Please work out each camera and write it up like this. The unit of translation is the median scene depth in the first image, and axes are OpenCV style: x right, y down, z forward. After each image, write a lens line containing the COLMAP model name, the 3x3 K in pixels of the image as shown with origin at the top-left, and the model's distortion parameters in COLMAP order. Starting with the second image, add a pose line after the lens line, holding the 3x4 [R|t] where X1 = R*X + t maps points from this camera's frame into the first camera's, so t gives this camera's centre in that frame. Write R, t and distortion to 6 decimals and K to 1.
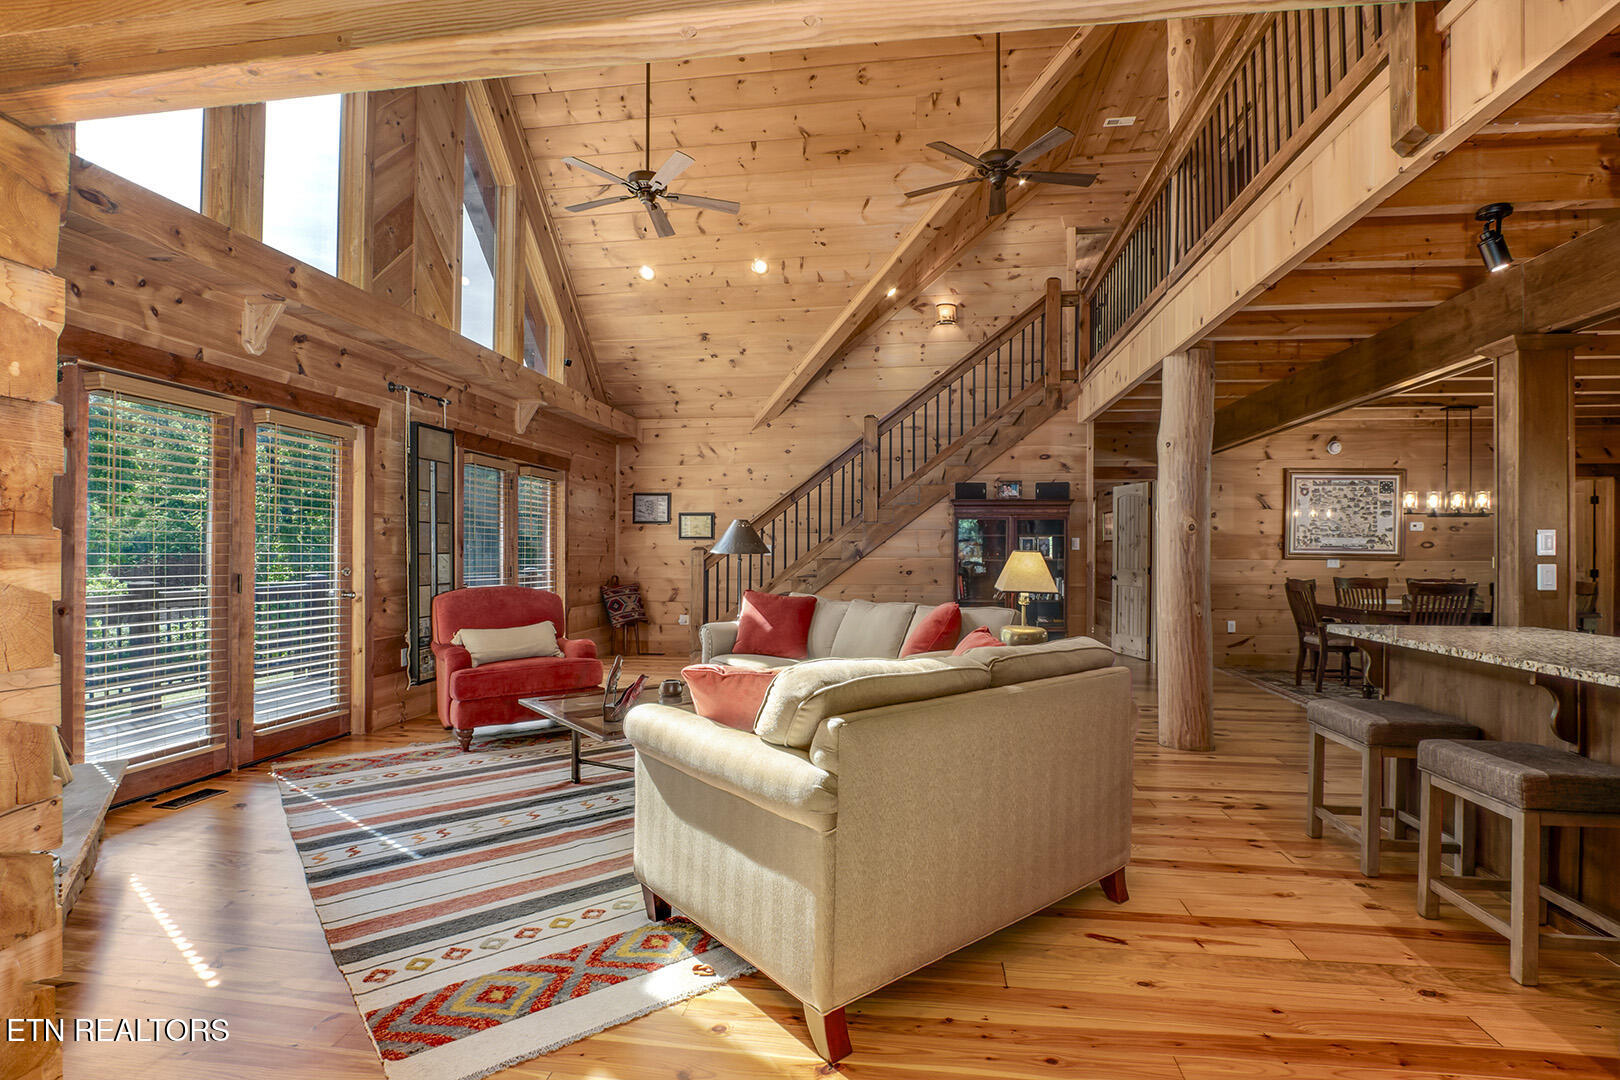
lens RADIAL K [[757.1, 0, 818.7], [0, 757.1, 553.8], [0, 0, 1]] dist [-0.025849, 0.004098]
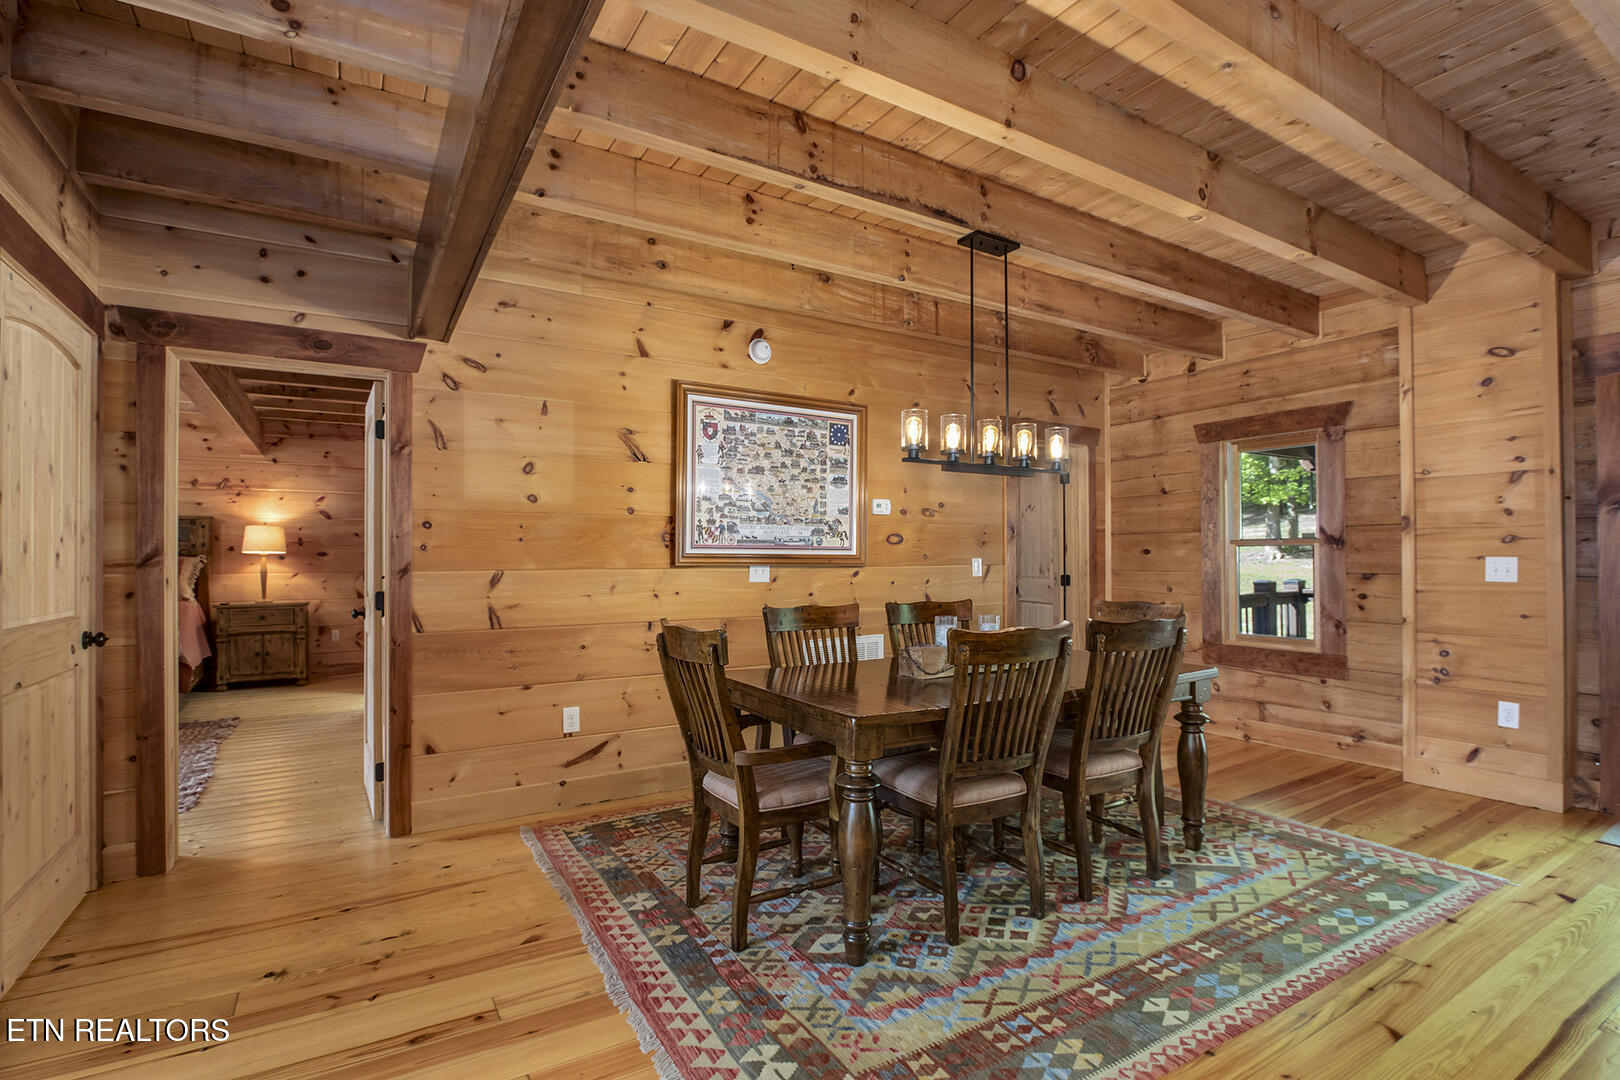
lens RADIAL K [[757.1, 0, 806.4], [0, 757.1, 553.9], [0, 0, 1]] dist [-0.025849, 0.004098]
pose [[0.778398, -0.005995, 0.627743, 0.386938], [0.009892, 0.999947, -0.002717, 0.000599], [-0.627694, 0.008324, 0.778416, 0.576364]]
